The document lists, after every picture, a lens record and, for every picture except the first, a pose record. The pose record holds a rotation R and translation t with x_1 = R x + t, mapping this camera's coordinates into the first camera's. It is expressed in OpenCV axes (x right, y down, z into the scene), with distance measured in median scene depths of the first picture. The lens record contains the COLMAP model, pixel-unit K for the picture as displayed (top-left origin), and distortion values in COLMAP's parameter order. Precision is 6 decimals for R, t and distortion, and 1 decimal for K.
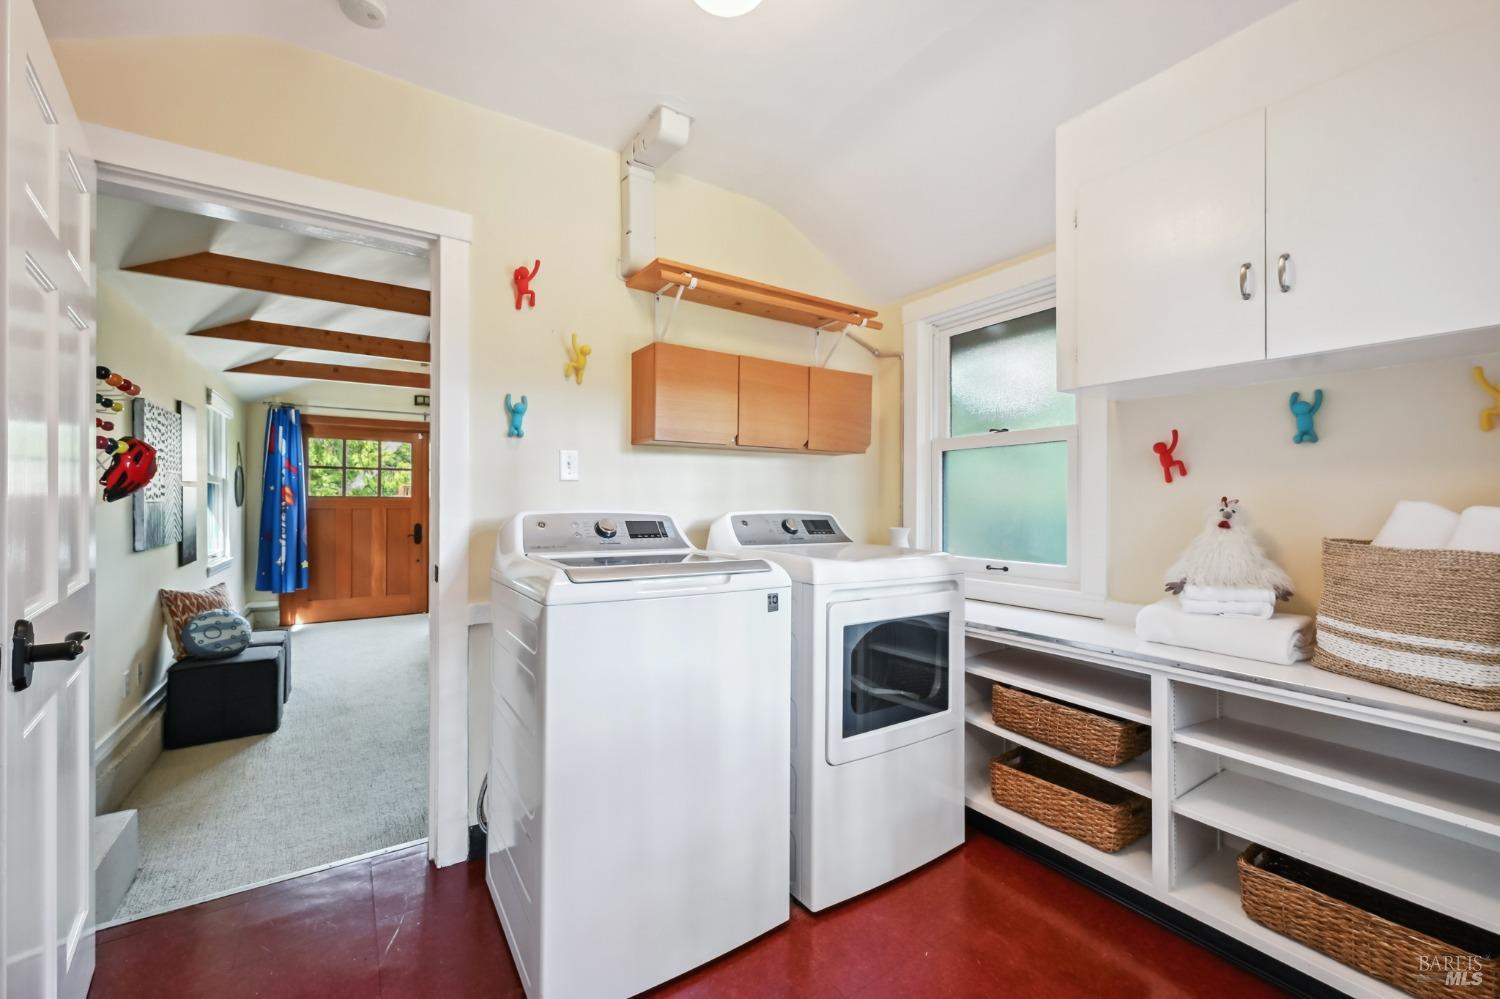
lens RADIAL K [[593.0, 0, 749.3], [0, 593.0, 499.9], [0, 0, 1]] dist [0.003661, 0.000786]
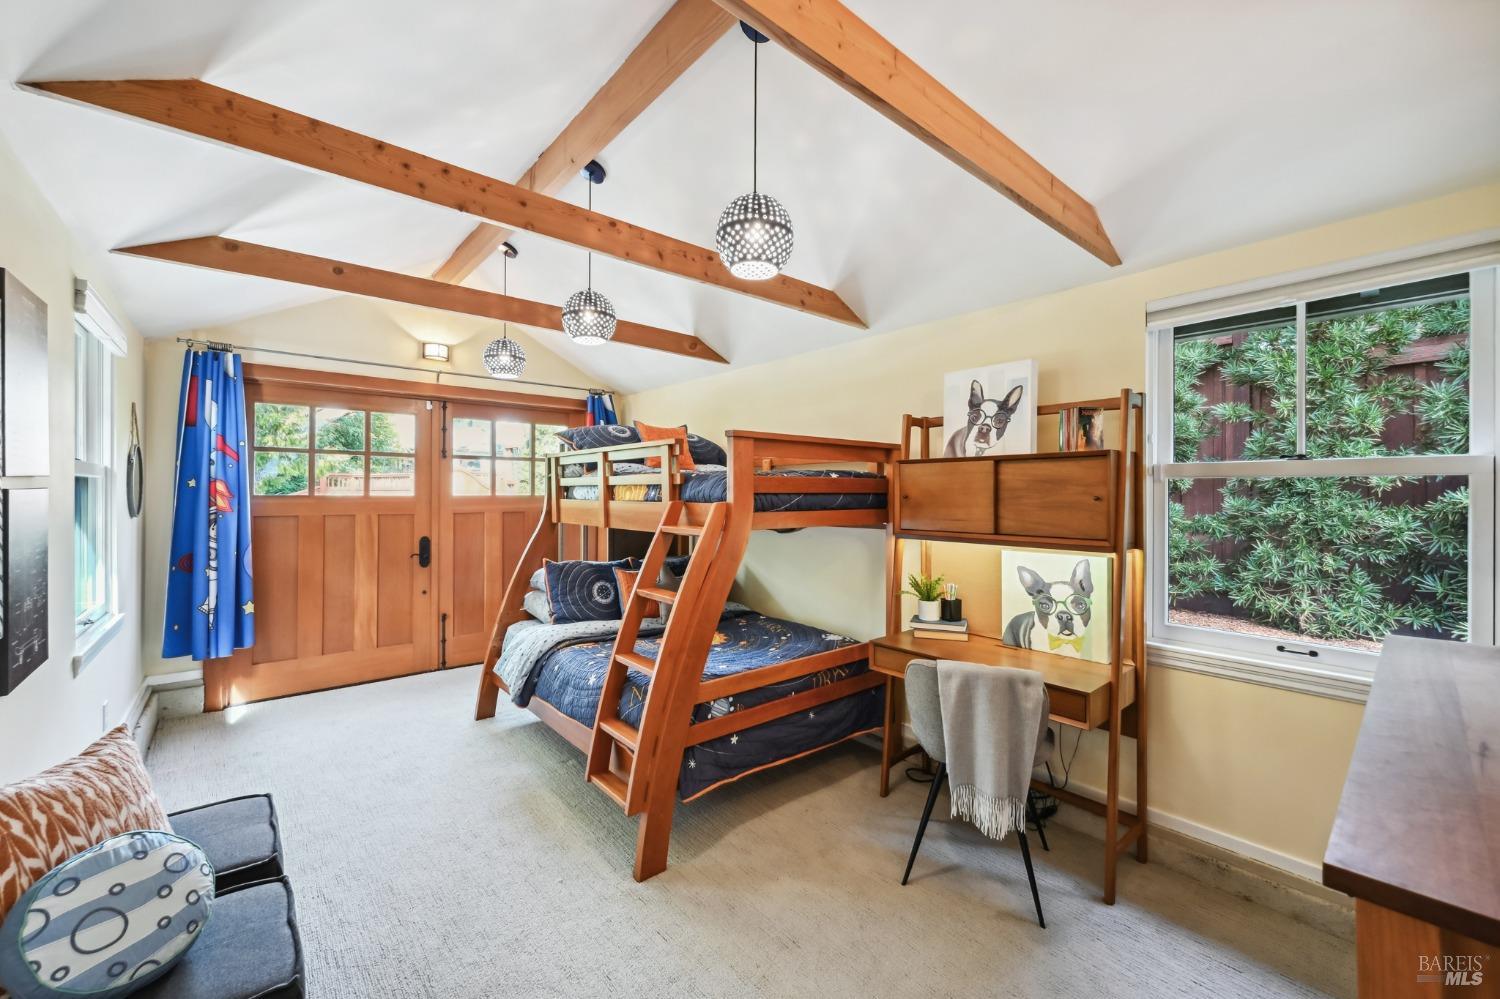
lens RADIAL K [[593.0, 0, 748.8], [0, 593.0, 490.2], [0, 0, 1]] dist [0.003661, 0.000786]
pose [[0.993207, 0.003190, 0.116320, -0.314192], [-0.003137, 0.999995, -0.000642, -0.014152], [-0.116321, 0.000273, 0.993212, 0.338040]]
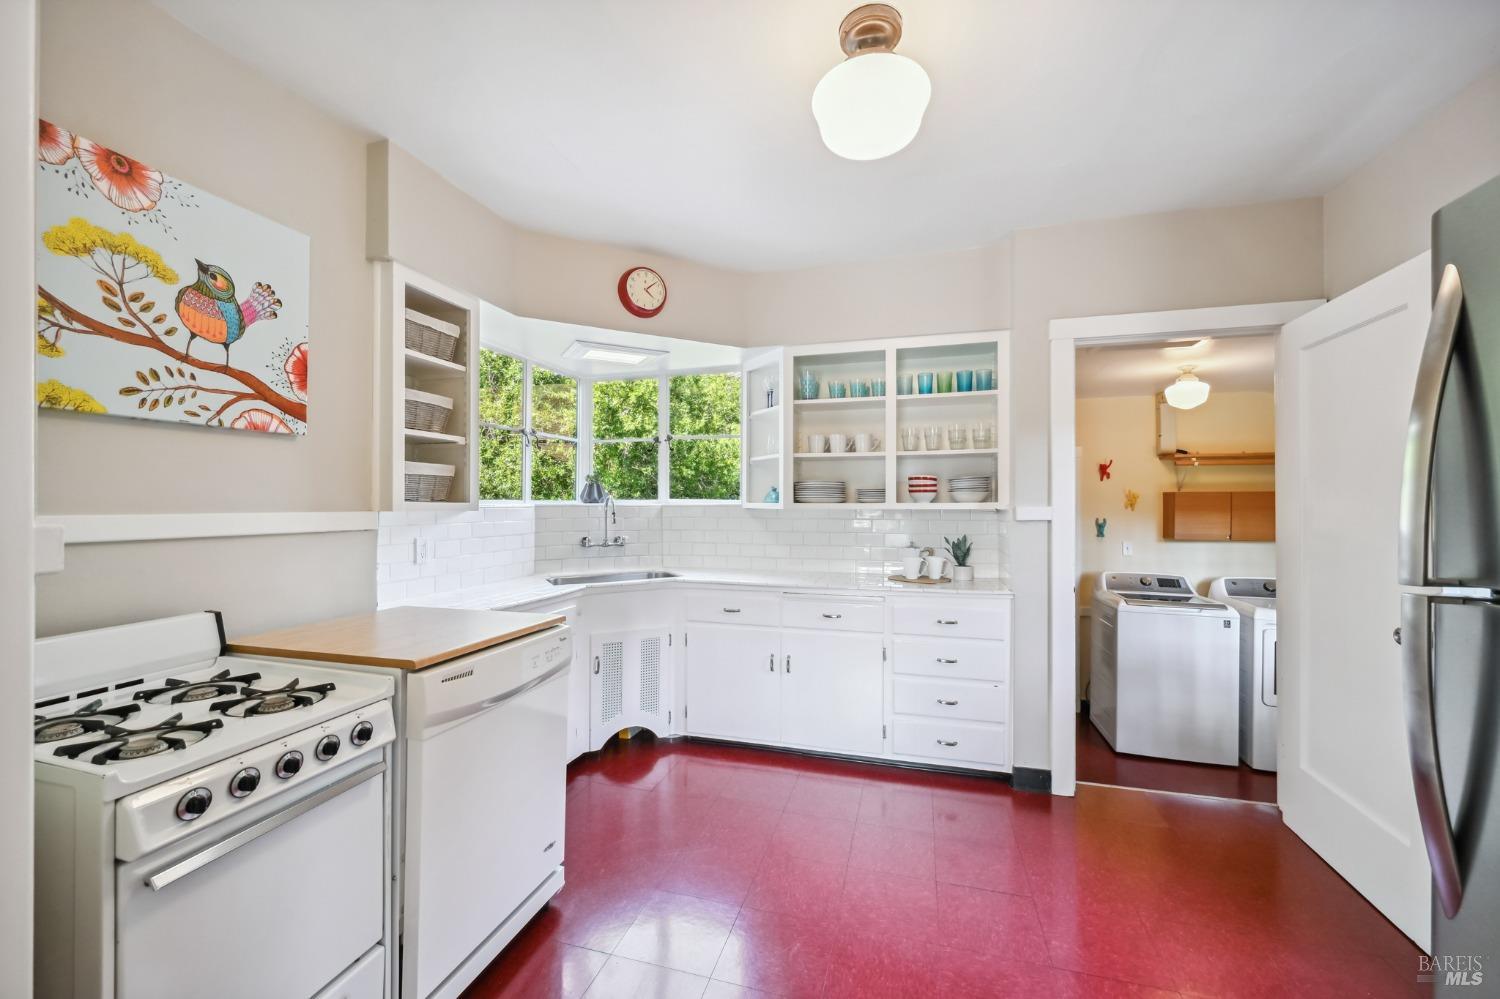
lens RADIAL K [[593.0, 0, 746.3], [0, 593.0, 500.4], [0, 0, 1]] dist [0.003661, 0.000786]
pose [[0.638293, -0.005348, -0.769775, 0.580585], [0.001605, 0.999983, -0.005616, -0.275233], [0.769792, 0.002349, 0.638291, -1.770183]]
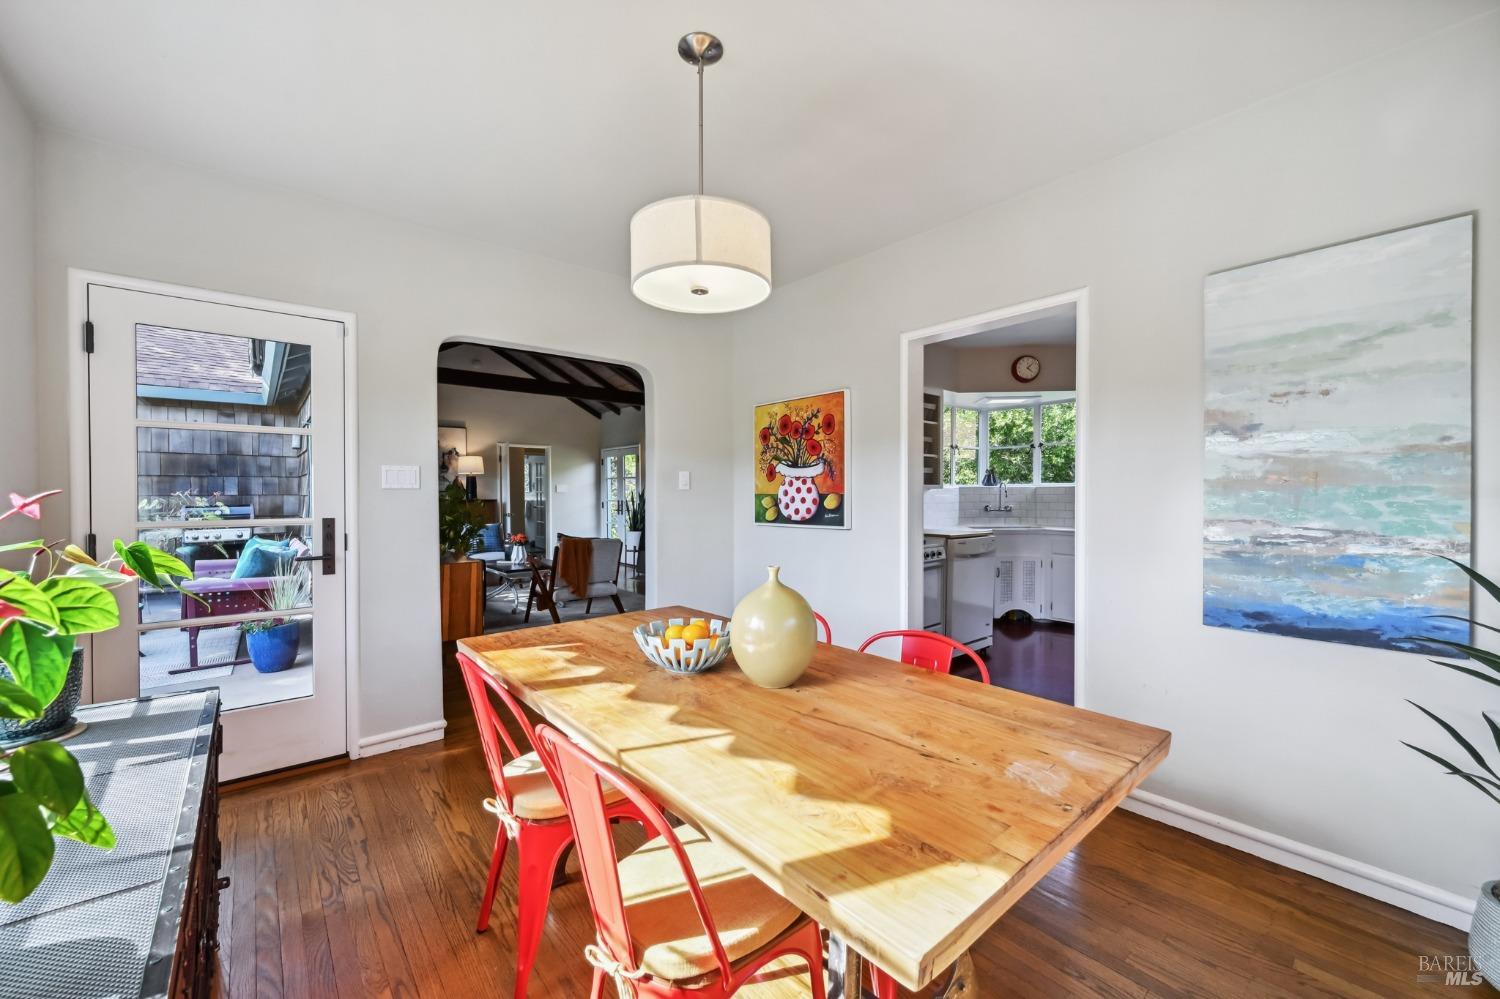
lens RADIAL K [[593.0, 0, 750.1], [0, 593.0, 496.8], [0, 0, 1]] dist [0.003661, 0.000786]
pose [[0.112825, 0.006796, -0.993592, 3.088843], [0.002555, 0.999971, 0.007130, -0.212907], [0.993612, -0.003343, 0.112804, -3.397954]]
